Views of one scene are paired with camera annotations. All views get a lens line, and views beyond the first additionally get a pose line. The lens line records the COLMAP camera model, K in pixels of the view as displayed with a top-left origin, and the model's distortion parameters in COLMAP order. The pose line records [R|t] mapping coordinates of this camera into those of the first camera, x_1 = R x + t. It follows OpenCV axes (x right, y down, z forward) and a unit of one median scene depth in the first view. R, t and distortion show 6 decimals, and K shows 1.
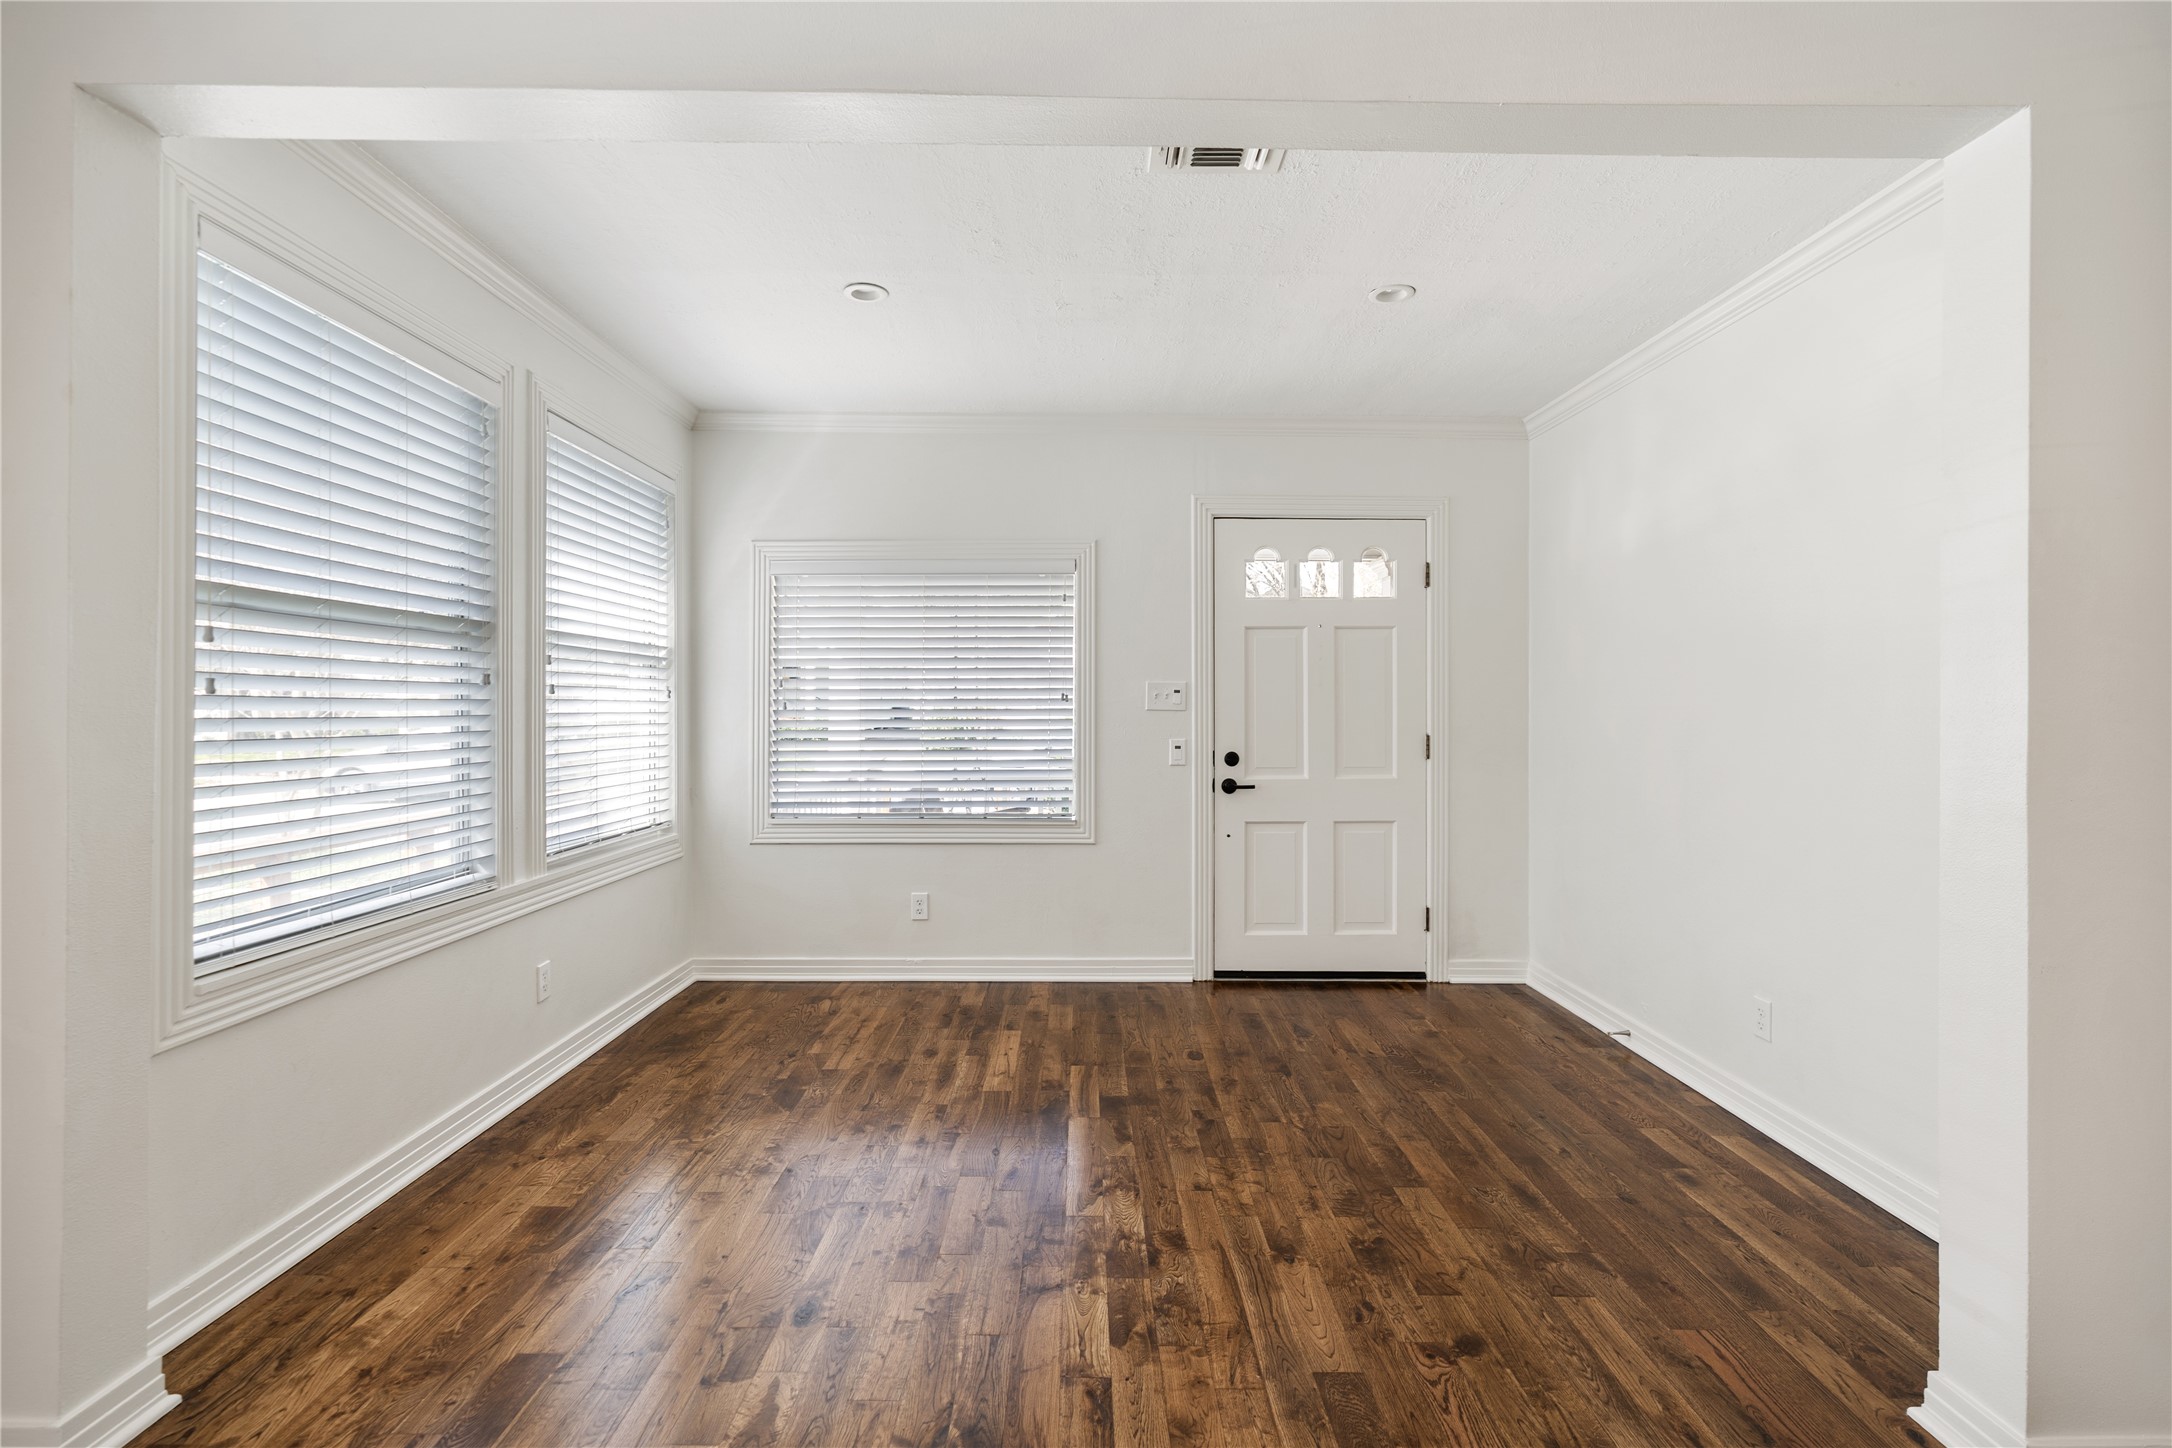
lens RADIAL K [[1001.5, 0, 1069.8], [0, 1001.5, 737.9], [0, 0, 1]] dist [-0.000546, 0.000497]
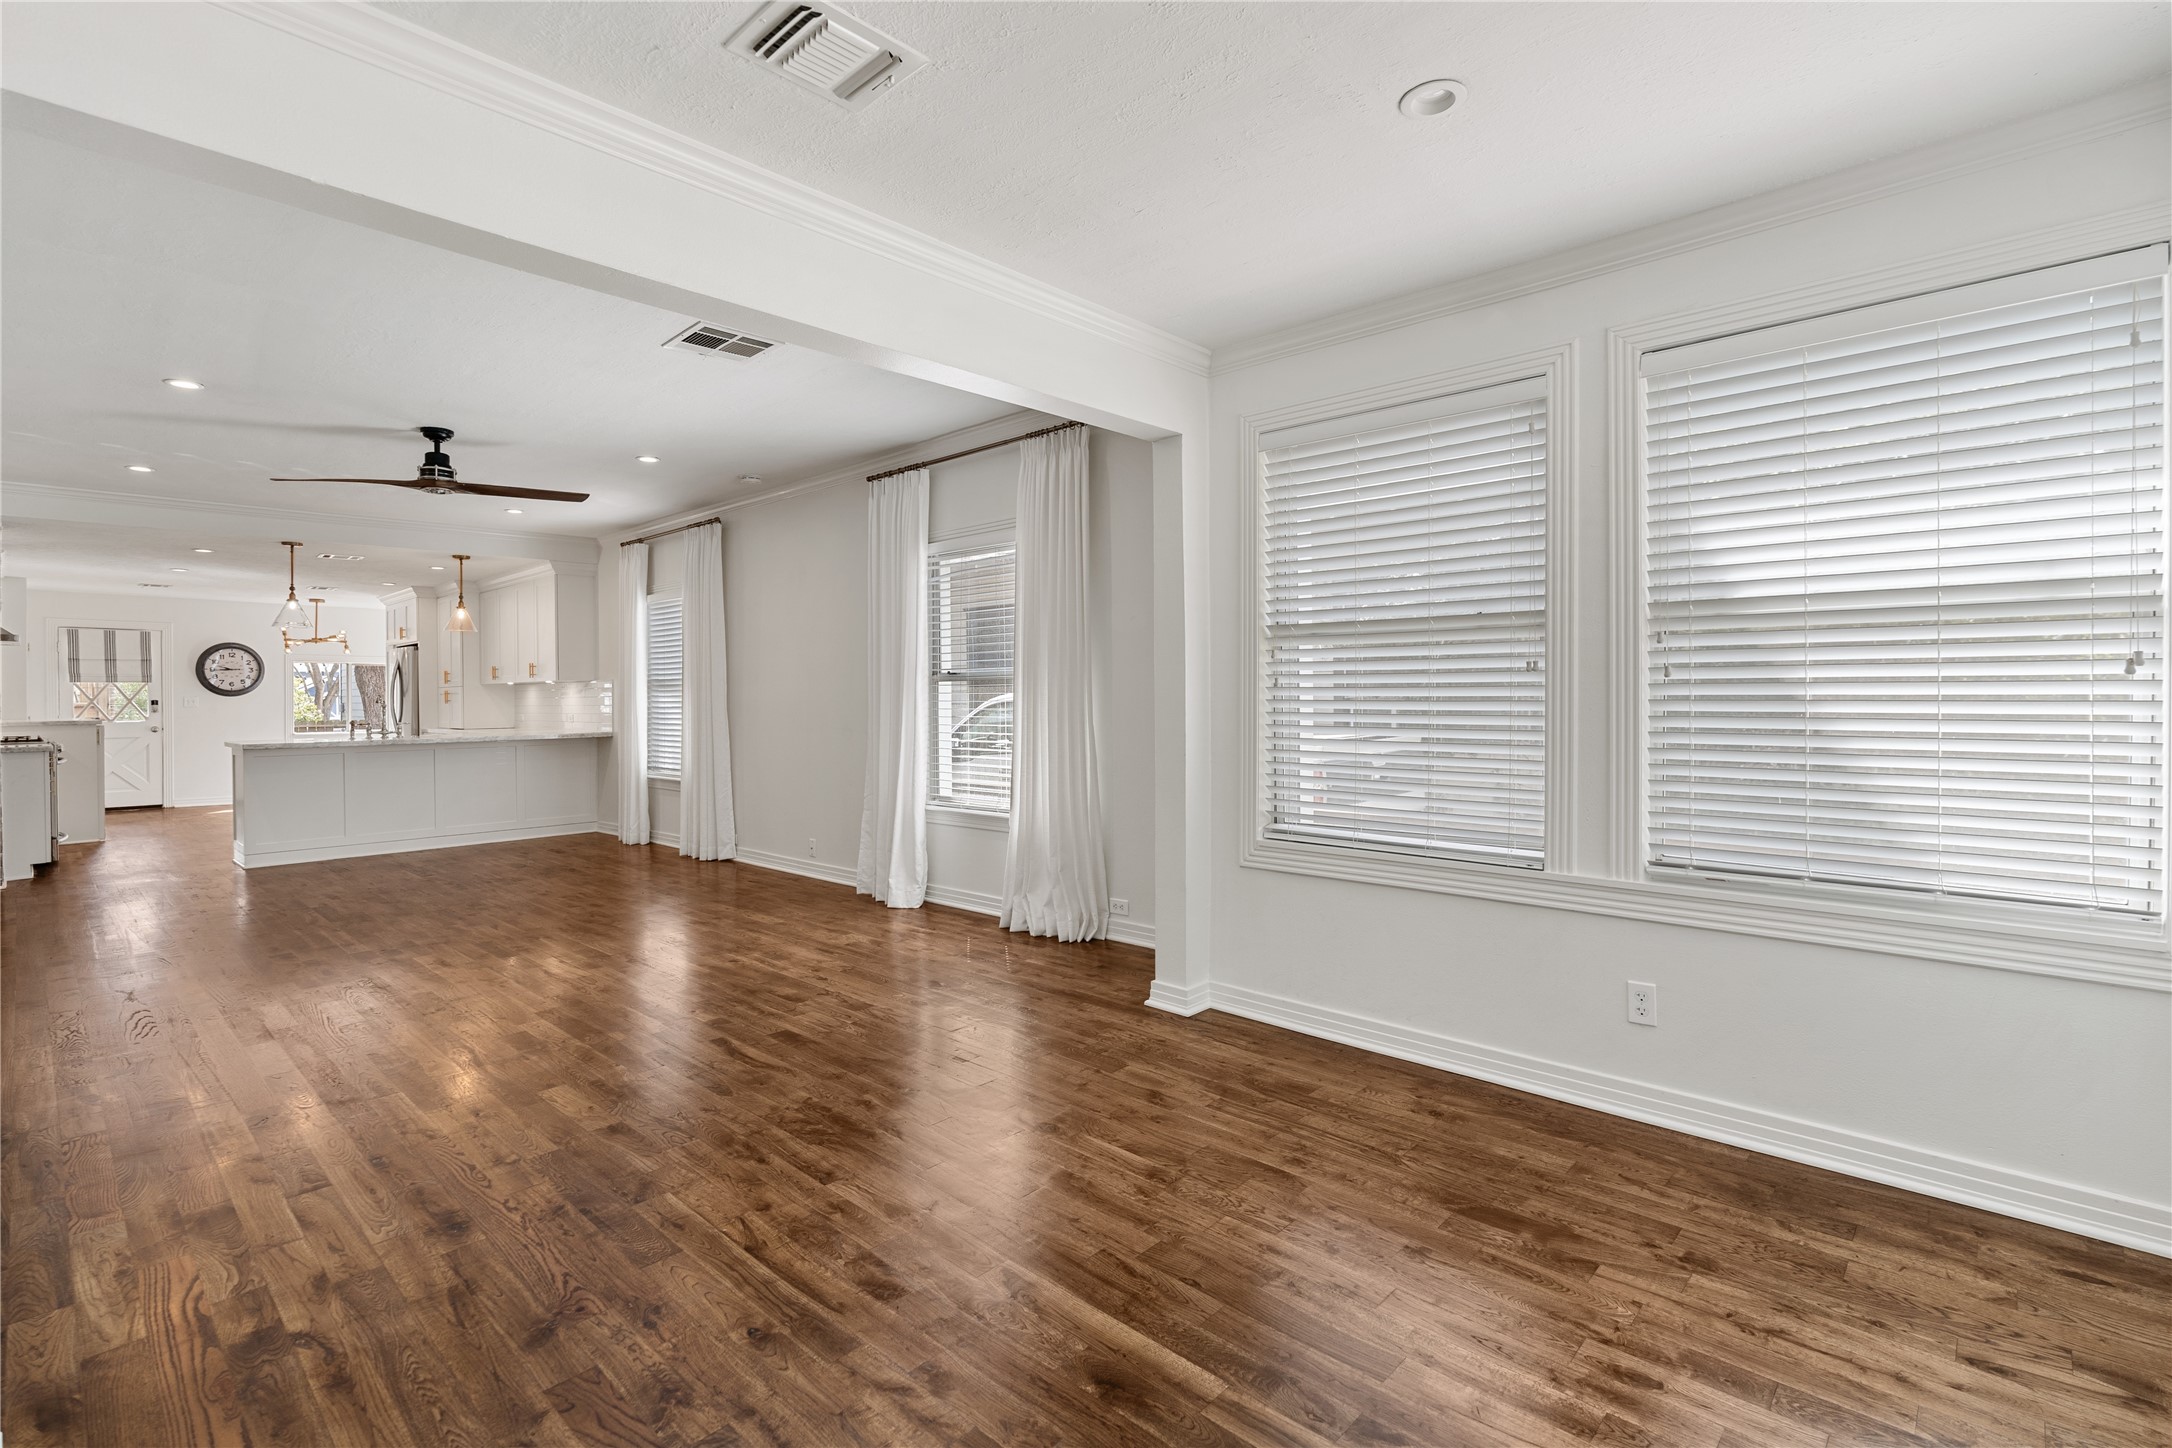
lens RADIAL K [[1015.2, 0, 1085.9], [0, 1015.2, 696.3], [0, 0, 1]] dist [0.000815, 0.000385]
pose [[-0.683437, 0.004421, -0.729996, 0.708678], [-0.015027, 0.999685, 0.020123, -0.055585], [0.729855, 0.024723, -0.683155, 1.924986]]
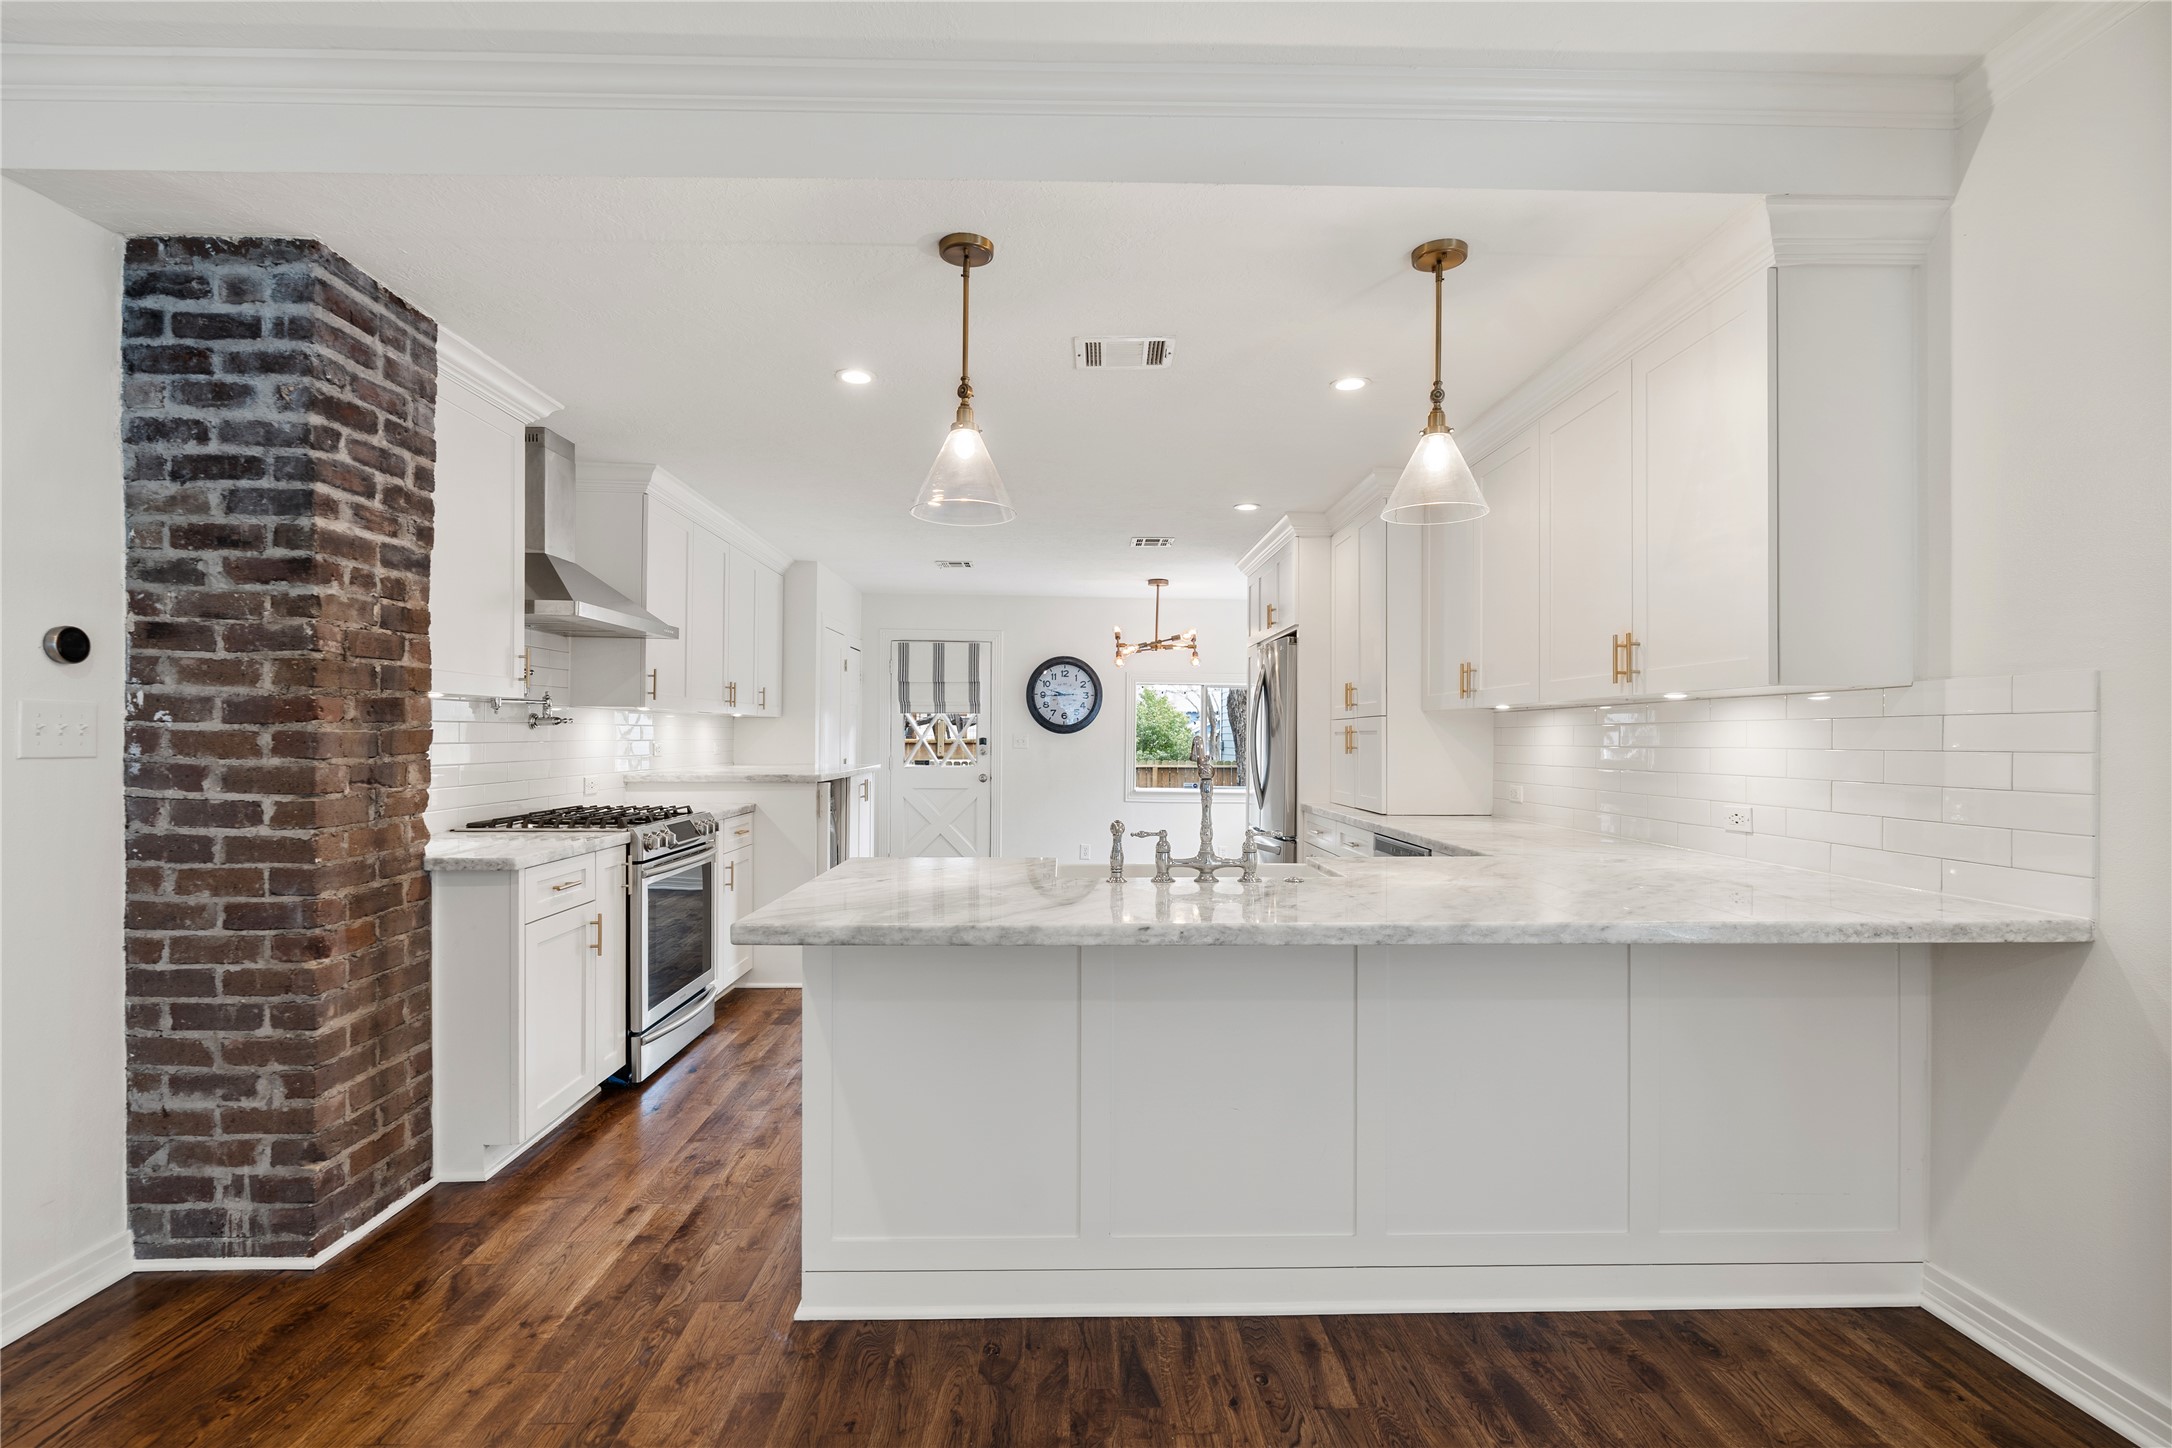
lens RADIAL K [[989.1, 0, 1079.6], [0, 989.1, 733.3], [0, 0, 1]] dist [0.000623, 0.000032]
pose [[-0.999432, -0.006624, -0.033056, -0.154677], [-0.007506, 0.999617, 0.026636, 0.033286], [0.032866, 0.026869, -0.999099, -1.802538]]
